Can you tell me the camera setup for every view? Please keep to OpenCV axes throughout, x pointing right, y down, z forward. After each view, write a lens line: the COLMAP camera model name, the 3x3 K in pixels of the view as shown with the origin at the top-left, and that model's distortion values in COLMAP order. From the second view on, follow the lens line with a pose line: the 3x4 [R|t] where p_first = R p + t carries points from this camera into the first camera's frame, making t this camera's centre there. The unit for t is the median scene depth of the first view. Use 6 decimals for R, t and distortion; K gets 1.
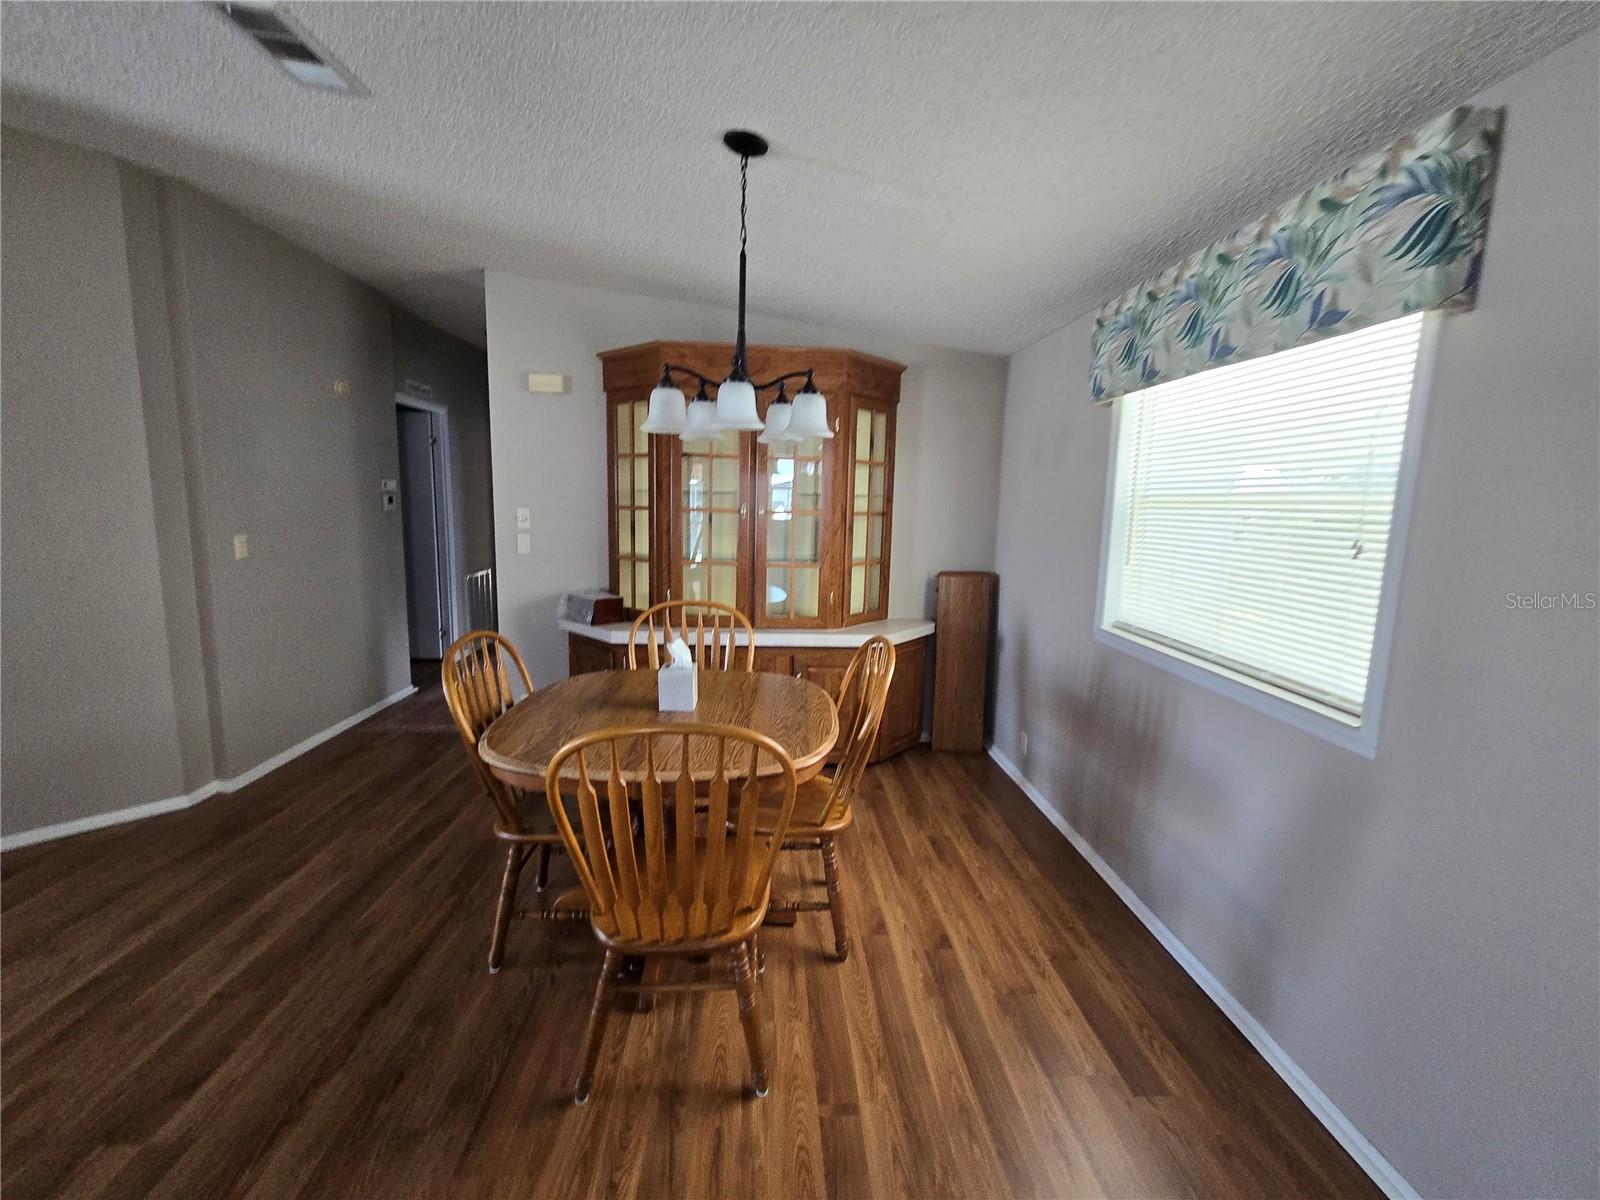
lens RADIAL K [[658.9, 0, 798.1], [0, 658.9, 577.5], [0, 0, 1]] dist [-0.002359, 0.002174]
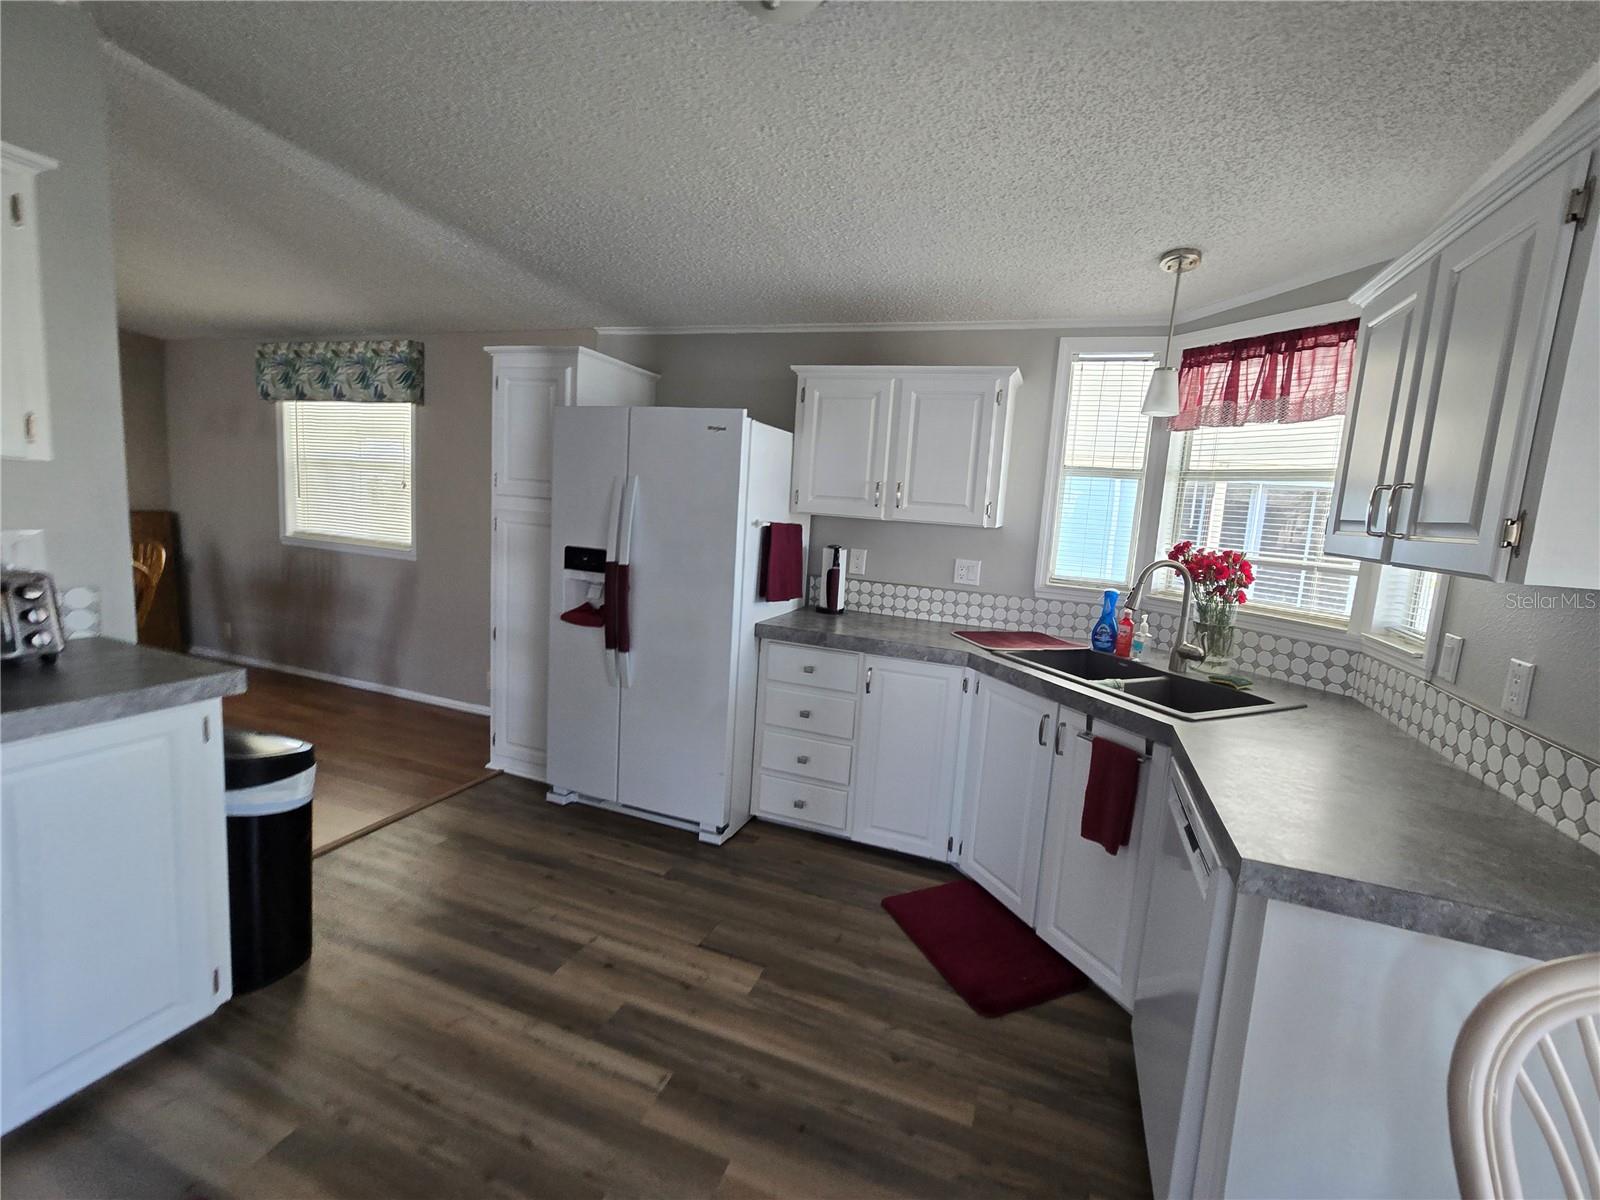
lens RADIAL K [[658.9, 0, 831.5], [0, 658.9, 591.2], [0, 0, 1]] dist [-0.002359, 0.002174]
pose [[0.383025, -0.117280, 0.916263, -0.642575], [0.052012, 0.993072, 0.105369, 0.125397], [-0.922272, 0.007297, 0.386472, -1.068184]]
